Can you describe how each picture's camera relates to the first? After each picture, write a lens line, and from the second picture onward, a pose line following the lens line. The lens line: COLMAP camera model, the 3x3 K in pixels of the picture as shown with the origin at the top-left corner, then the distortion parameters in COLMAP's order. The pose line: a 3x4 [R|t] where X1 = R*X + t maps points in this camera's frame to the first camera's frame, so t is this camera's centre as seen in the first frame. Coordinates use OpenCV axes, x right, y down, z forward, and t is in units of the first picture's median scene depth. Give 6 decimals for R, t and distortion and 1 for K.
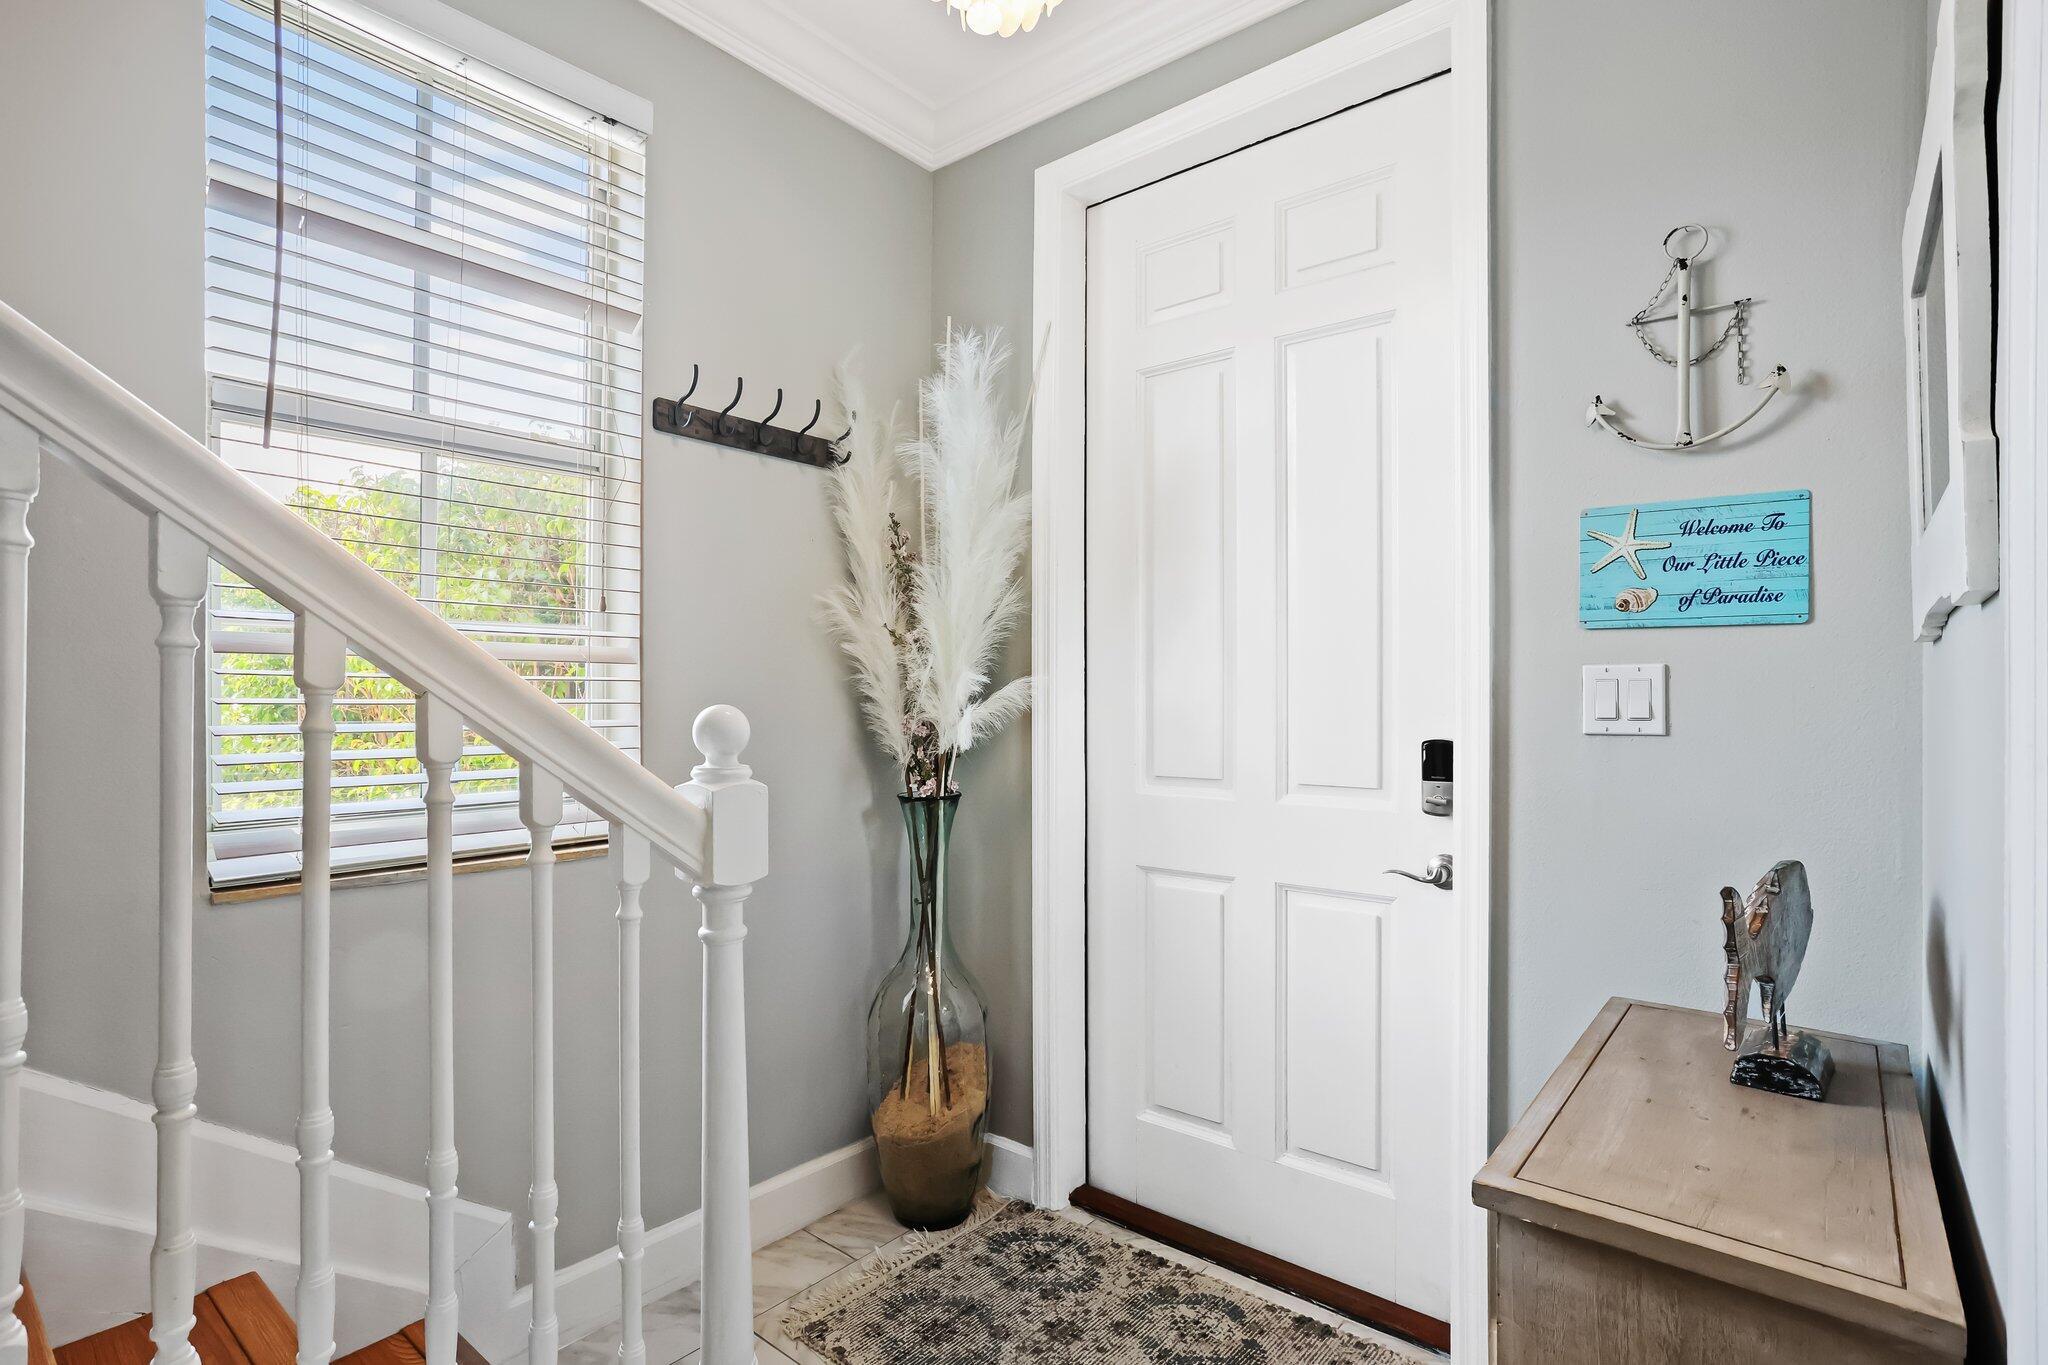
lens RADIAL K [[1007.1, 0, 1024.4], [0, 1007.1, 696.1], [0, 0, 1]] dist [-0.046127, 0.011371]
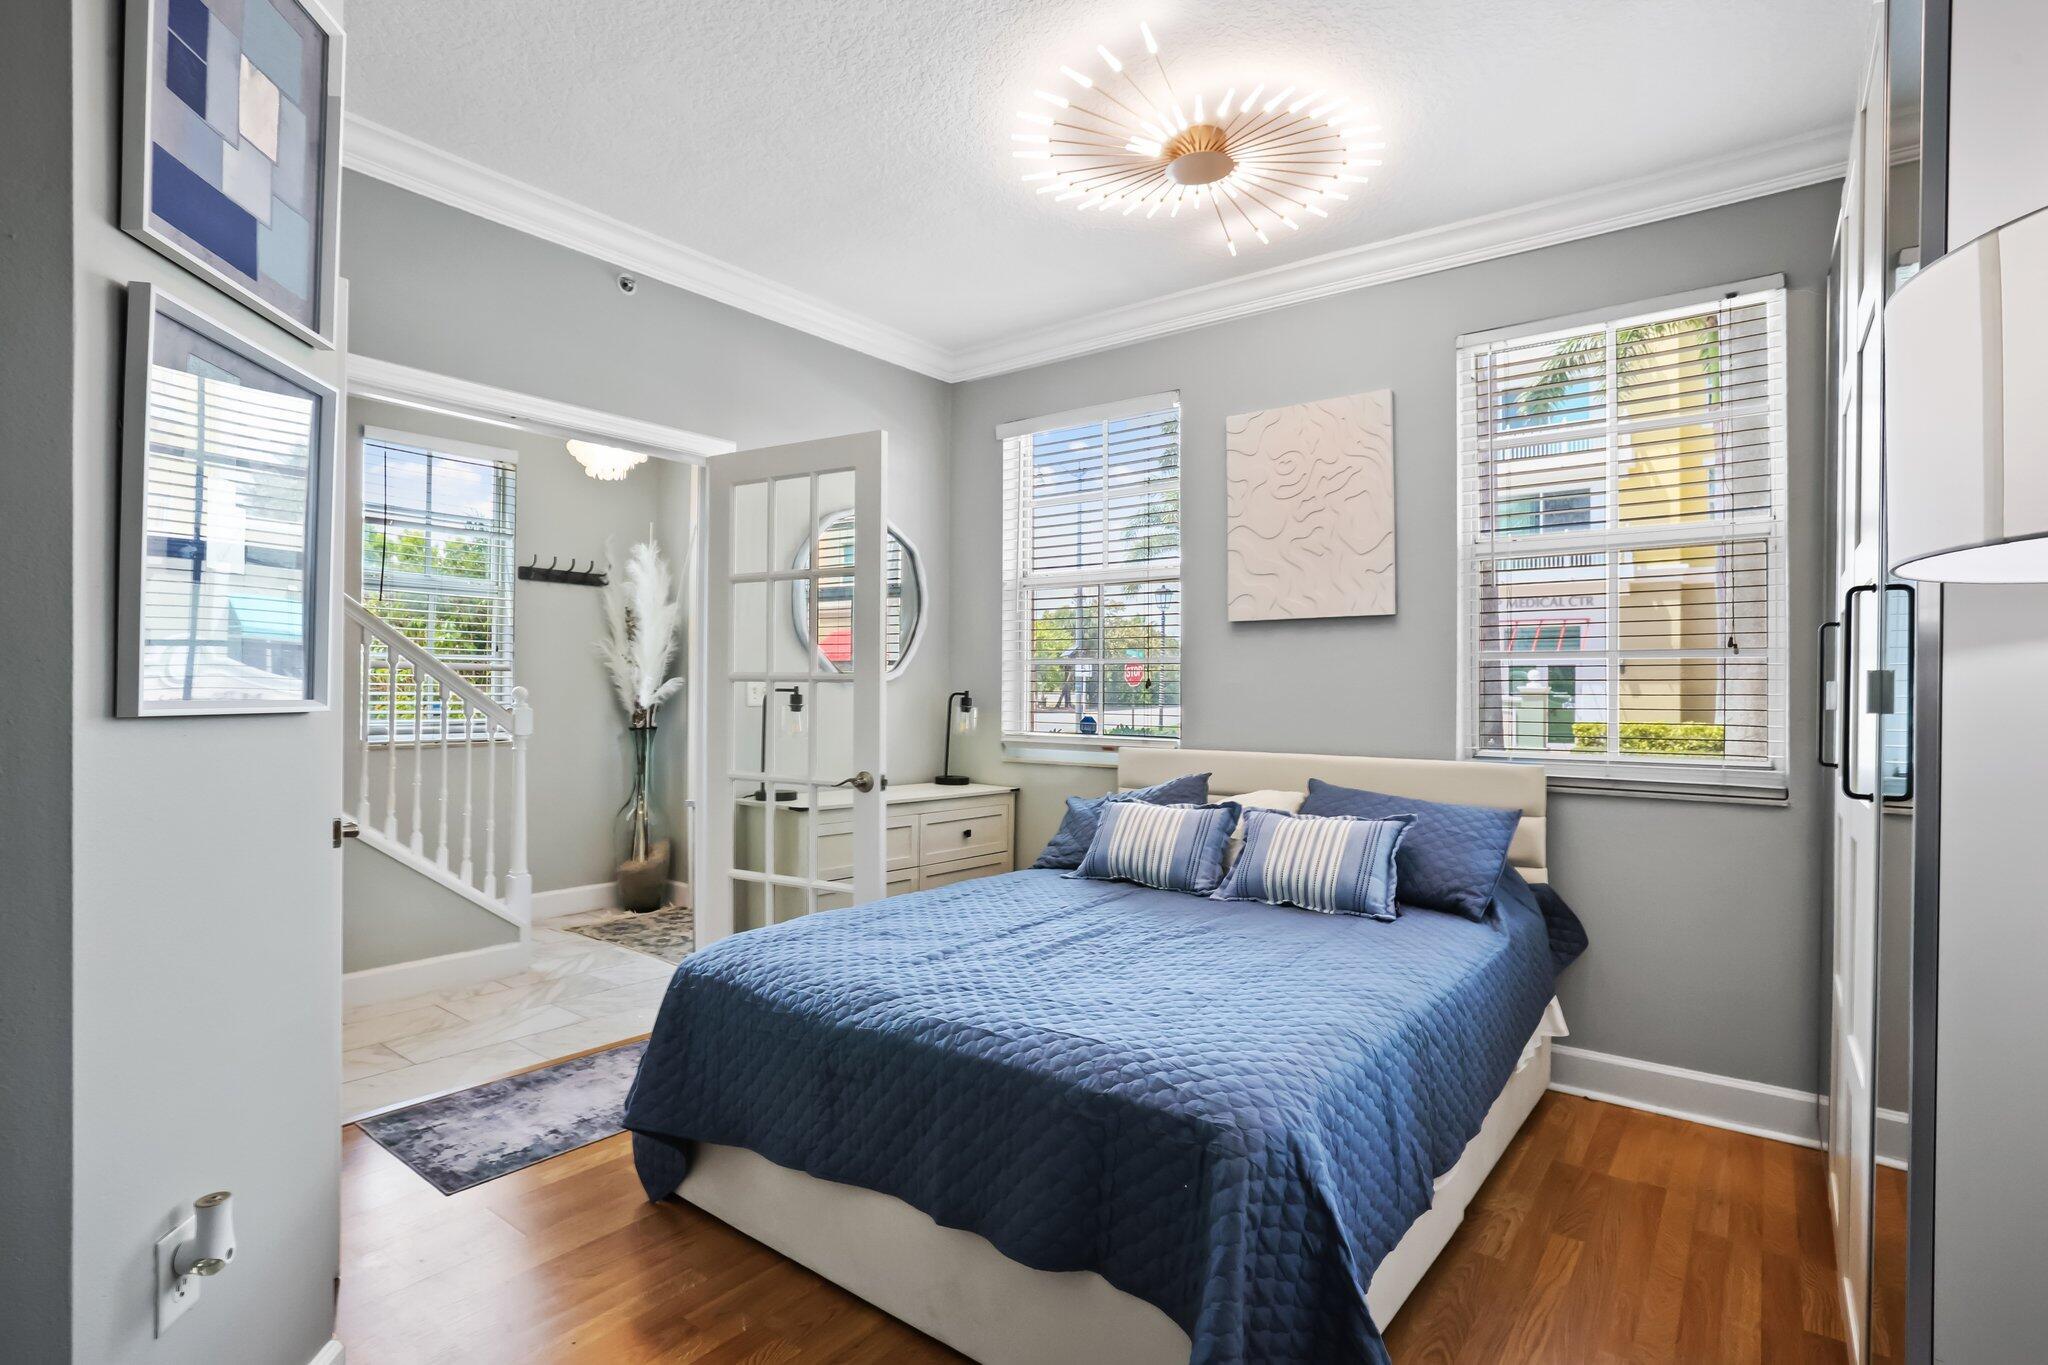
lens RADIAL K [[1007.1, 0, 1022.8], [0, 1007.1, 690.5], [0, 0, 1]] dist [-0.046127, 0.011371]
pose [[0.999111, 0.007191, 0.041531, 0.706054], [-0.007275, 0.999972, 0.001875, 0.001249], [-0.041517, -0.002175, 0.999135, -1.388392]]
